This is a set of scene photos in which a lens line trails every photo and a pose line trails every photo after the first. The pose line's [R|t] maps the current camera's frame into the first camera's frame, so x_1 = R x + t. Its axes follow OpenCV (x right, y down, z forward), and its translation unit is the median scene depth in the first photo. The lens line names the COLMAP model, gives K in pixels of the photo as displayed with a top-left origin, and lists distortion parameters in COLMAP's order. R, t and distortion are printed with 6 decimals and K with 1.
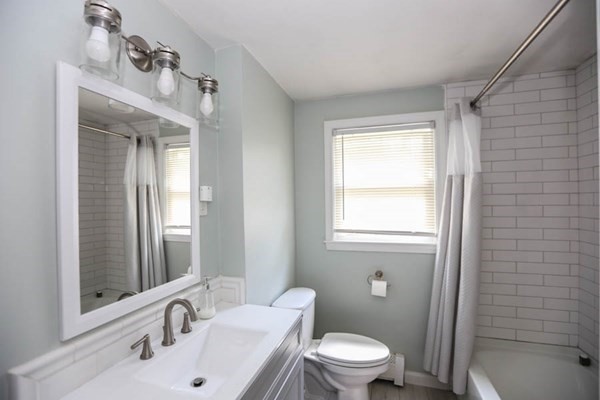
lens RADIAL K [[277.1, 0, 297.8], [0, 277.1, 202.3], [0, 0, 1]] dist [-0.052173, 0.020170]
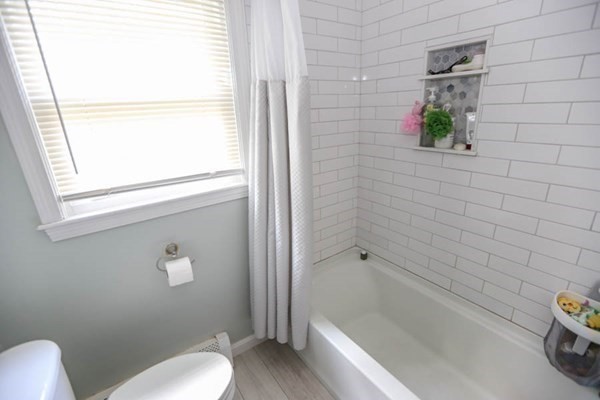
lens RADIAL K [[277.1, 0, 297.8], [0, 277.1, 202.3], [0, 0, 1]] dist [-0.052173, 0.020170]
pose [[0.605178, -0.271922, 0.748210, 0.037798], [0.038894, 0.948833, 0.313375, -0.022276], [-0.795140, -0.160547, 0.584789, 0.463826]]
